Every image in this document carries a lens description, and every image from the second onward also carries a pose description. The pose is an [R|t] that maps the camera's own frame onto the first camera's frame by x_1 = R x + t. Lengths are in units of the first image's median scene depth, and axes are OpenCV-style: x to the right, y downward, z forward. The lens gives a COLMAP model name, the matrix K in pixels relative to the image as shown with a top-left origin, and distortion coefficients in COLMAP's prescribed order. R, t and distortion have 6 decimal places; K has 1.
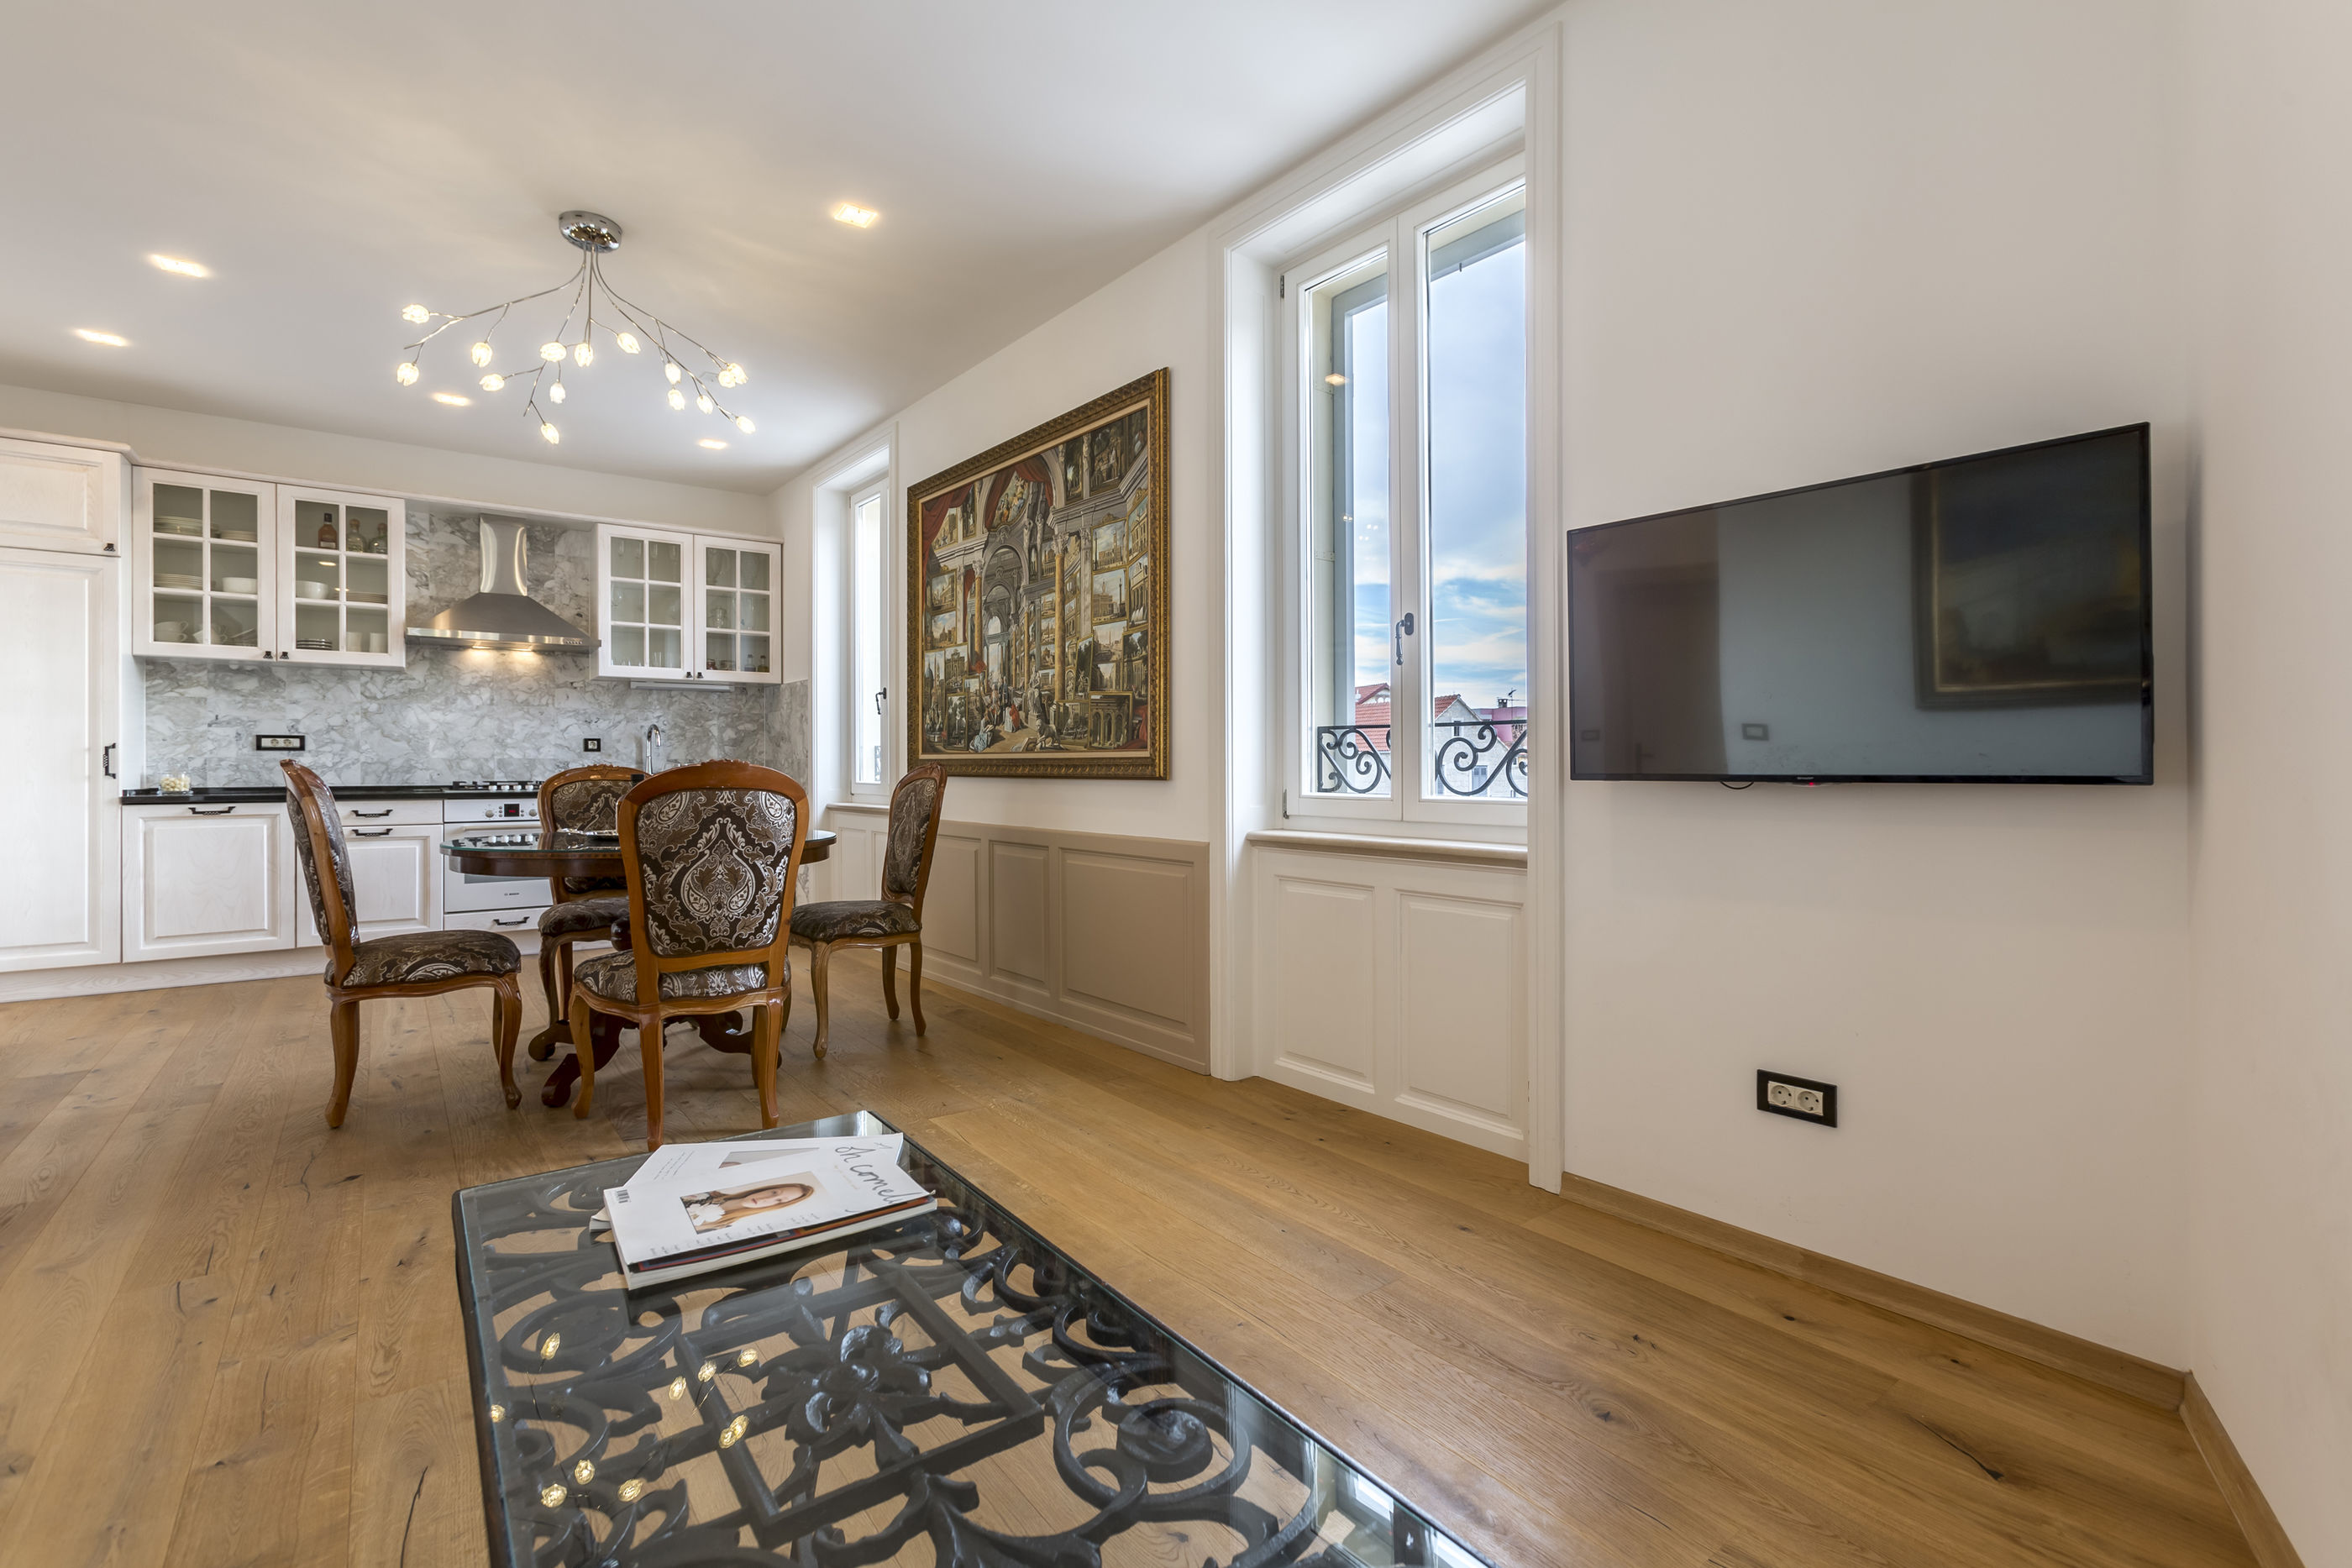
lens RADIAL K [[1053.6, 0, 1184.3], [0, 1053.6, 766.6], [0, 0, 1]] dist [-0.019460, 0.018506]
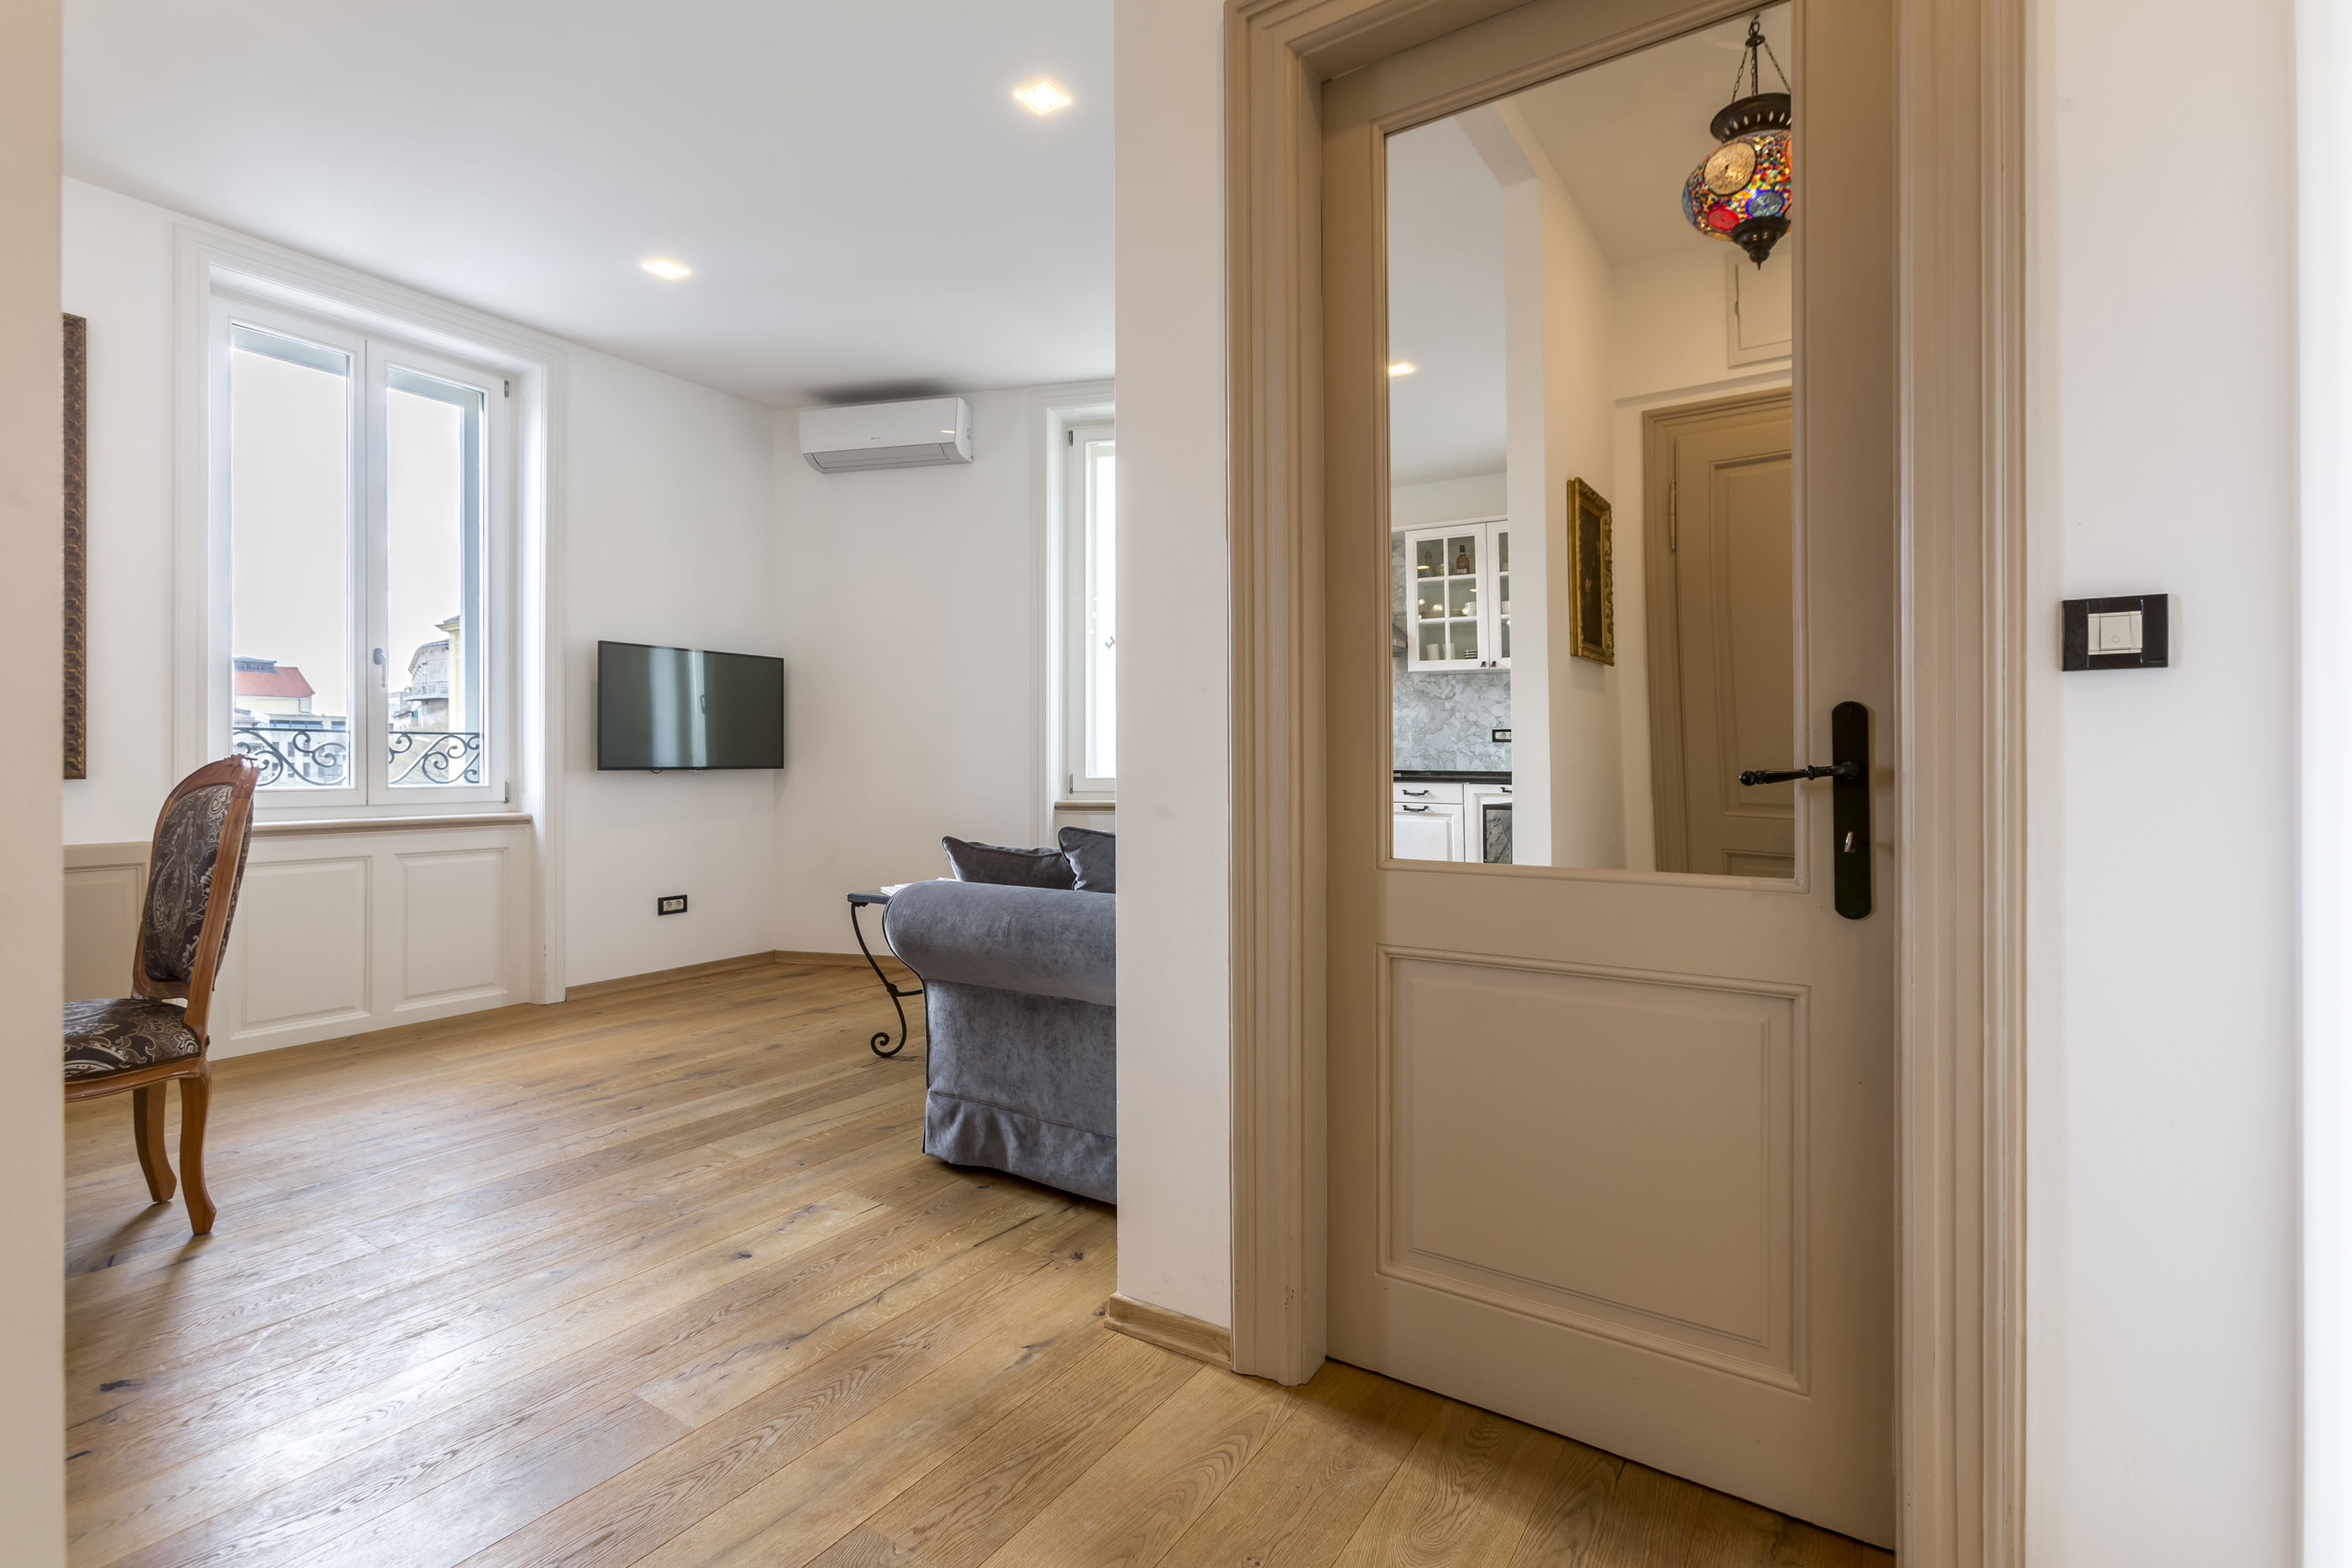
lens RADIAL K [[1093.4, 0, 1168.4], [0, 1093.4, 754.6], [0, 0, 1]] dist [-0.011623, 0.000429]
pose [[-0.325890, 0.009113, 0.945364, -0.963429], [0.003624, 0.999958, -0.008390, 0.002483], [-0.945401, 0.000691, -0.325909, 0.347266]]
